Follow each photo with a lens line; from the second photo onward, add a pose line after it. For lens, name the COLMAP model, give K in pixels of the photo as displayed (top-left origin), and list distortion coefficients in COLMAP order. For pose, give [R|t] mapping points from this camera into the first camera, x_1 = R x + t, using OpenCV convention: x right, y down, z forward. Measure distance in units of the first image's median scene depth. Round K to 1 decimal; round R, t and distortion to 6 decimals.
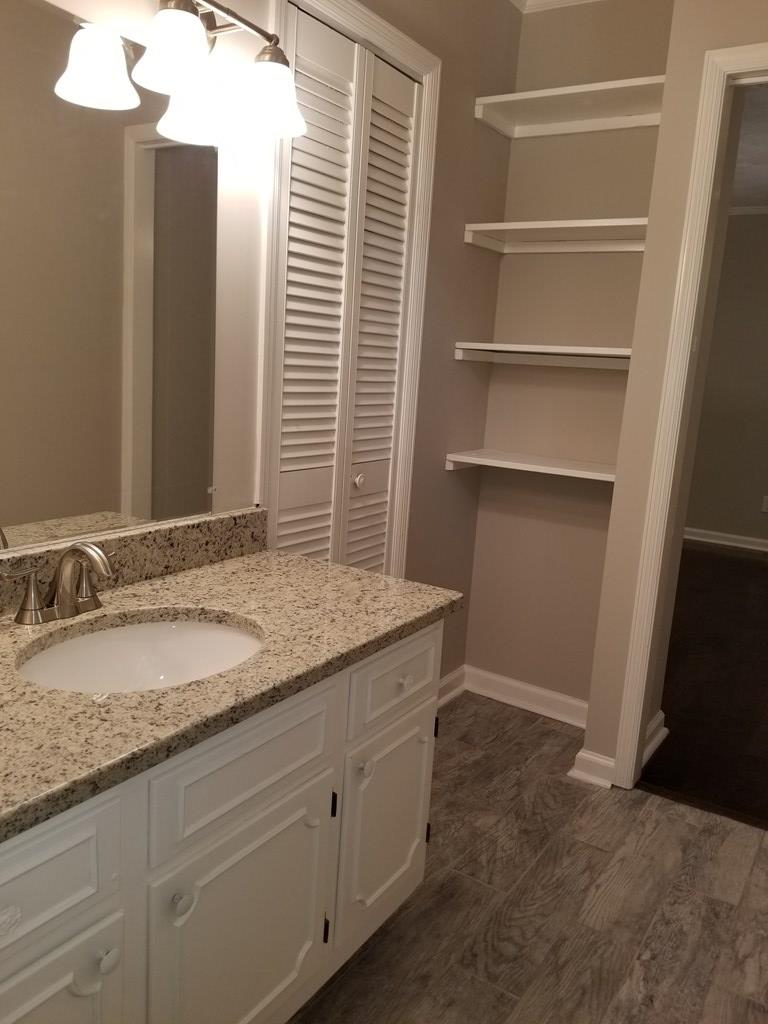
lens RADIAL K [[808.2, 0, 384.0], [0, 808.2, 512.0], [0, 0, 1]] dist [0.051772, -0.006997]
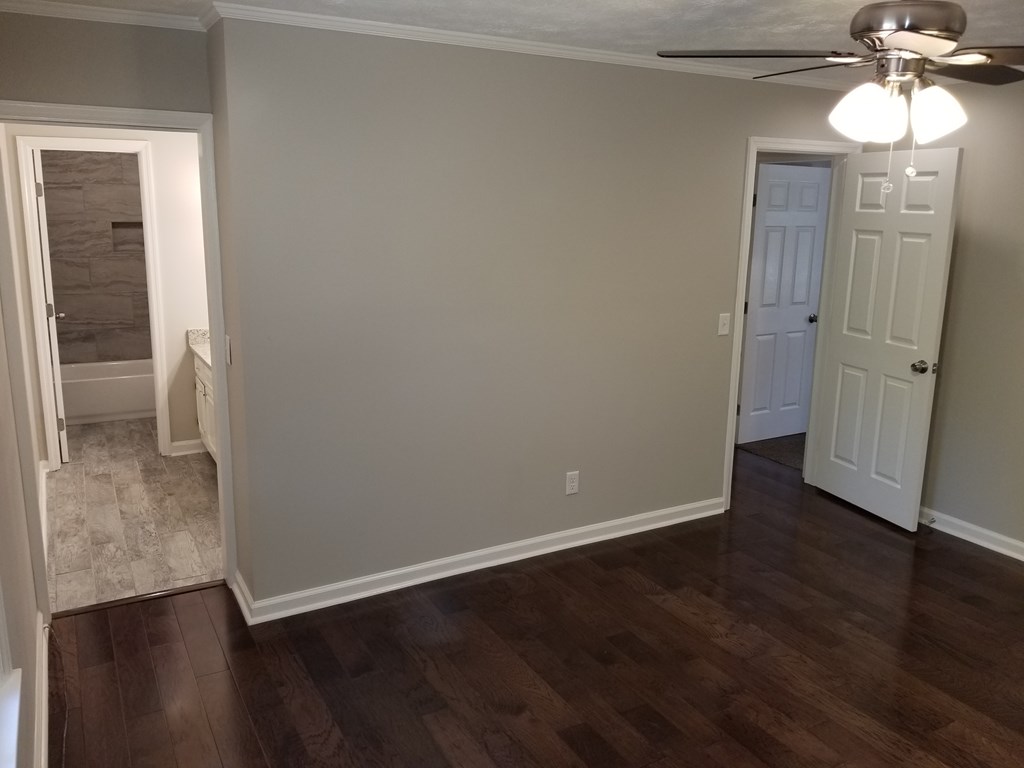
lens RADIAL K [[808.2, 0, 512.0], [0, 808.2, 384.0], [0, 0, 1]] dist [0.051772, -0.006997]
pose [[-0.470523, 0.102100, -0.876461, 1.715182], [-0.217221, 0.949313, 0.227201, -0.587836], [0.855233, 0.297289, -0.424495, 2.548347]]
